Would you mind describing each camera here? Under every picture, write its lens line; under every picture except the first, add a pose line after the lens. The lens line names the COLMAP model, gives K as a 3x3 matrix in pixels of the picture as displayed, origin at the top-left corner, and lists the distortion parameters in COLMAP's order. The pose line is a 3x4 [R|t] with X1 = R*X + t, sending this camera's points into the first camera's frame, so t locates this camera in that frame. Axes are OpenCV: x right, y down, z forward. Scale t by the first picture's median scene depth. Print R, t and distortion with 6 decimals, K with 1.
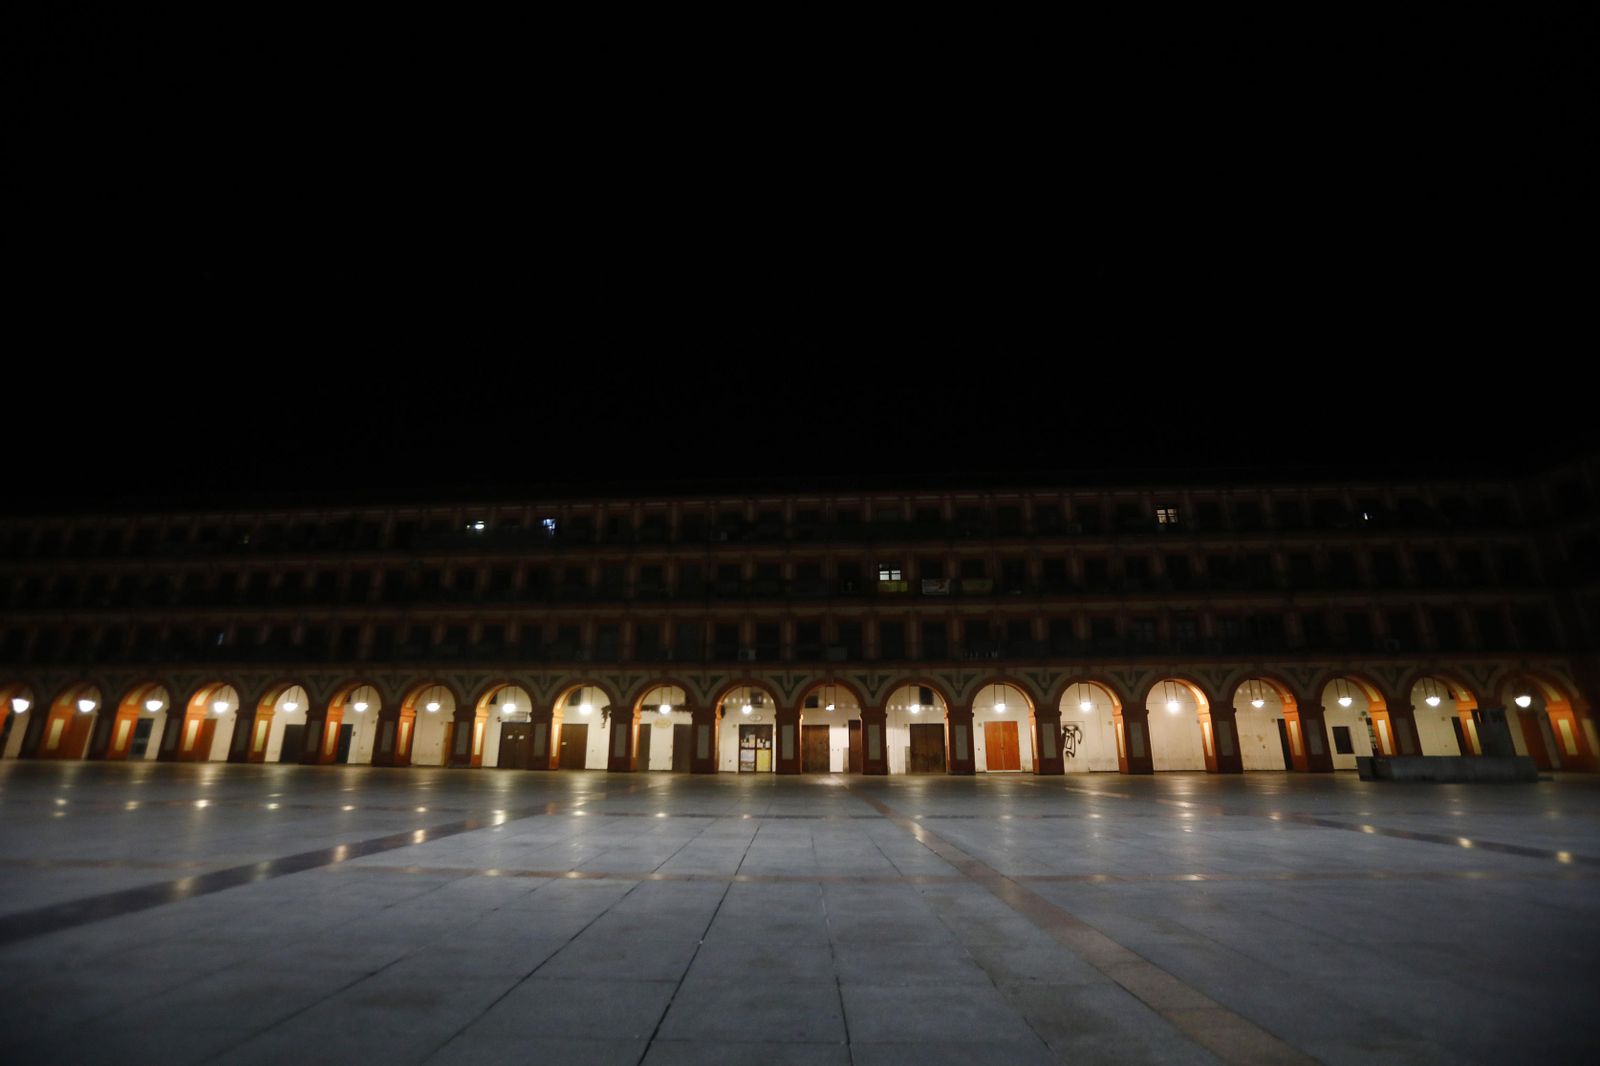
lens RADIAL K [[625.0, 0, 800.0], [0, 625.0, 533.0], [0, 0, 1]] dist [-0.021779, 0.000203]
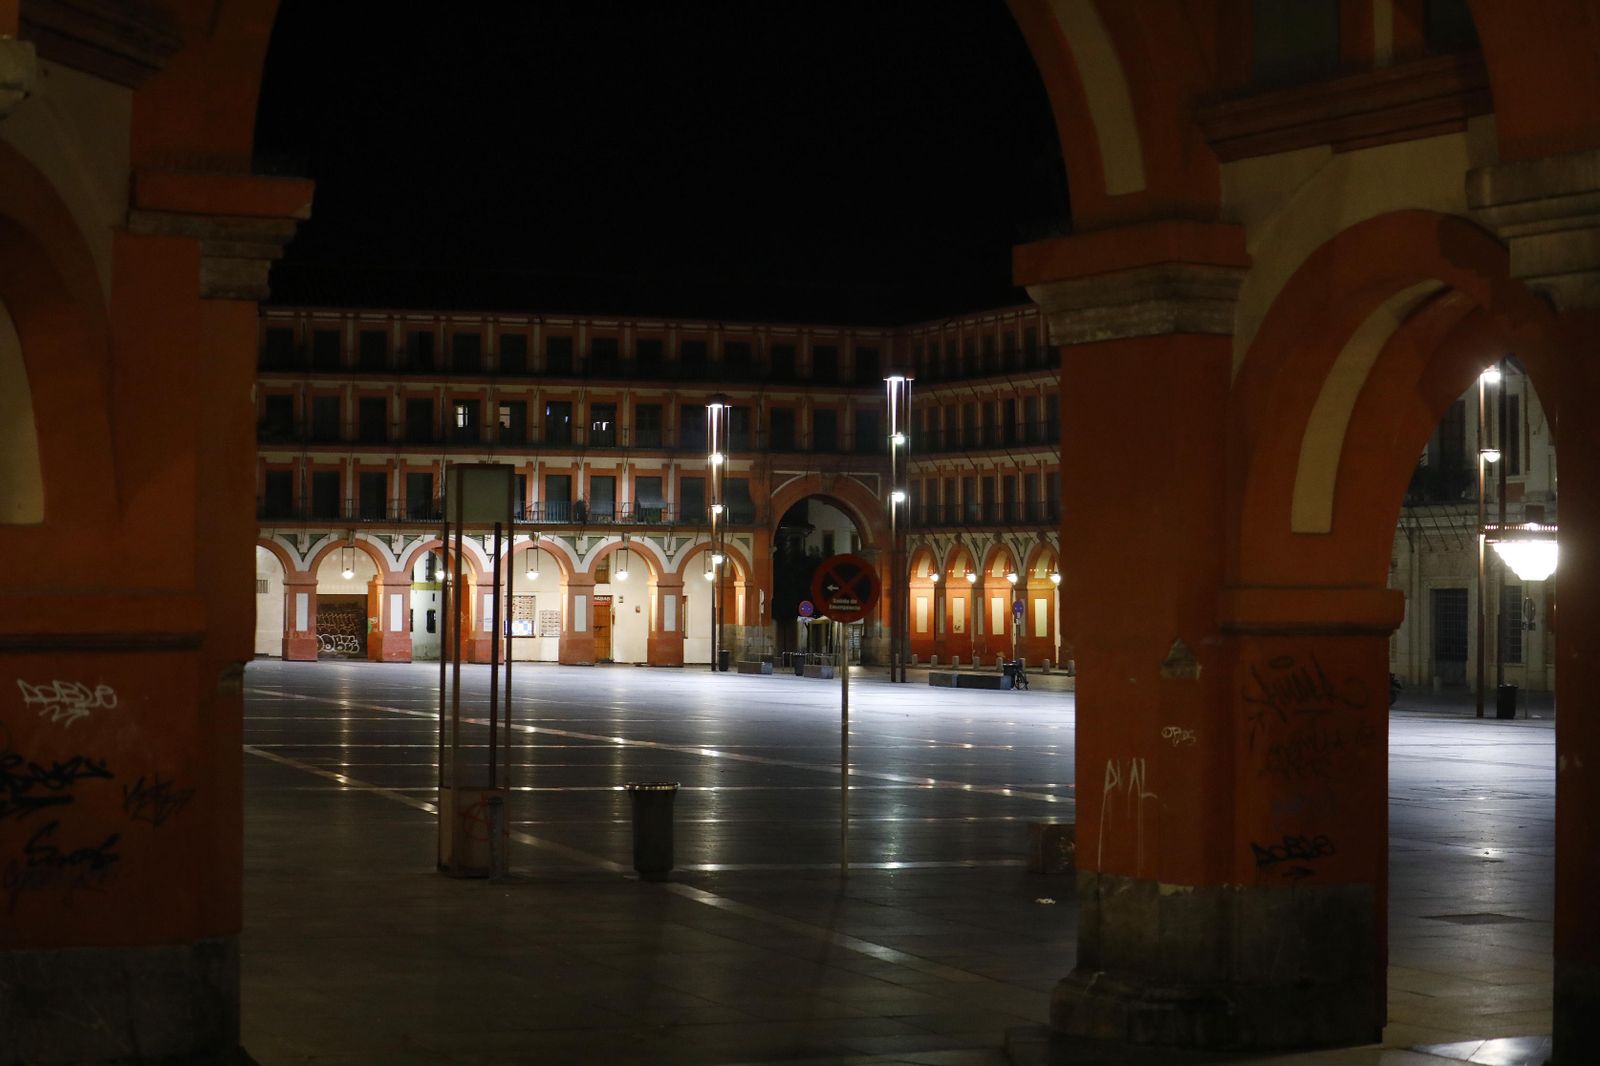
lens RADIAL K [[742.1, 0, 800.0], [0, 742.1, 533.0], [0, 0, 1]] dist [-0.001467, 0.000102]
pose [[0.990670, 0.020350, 0.134754, 0.567867], [-0.048511, 0.976682, 0.209138, -0.010904], [-0.127356, -0.213724, 0.968557, -0.027093]]
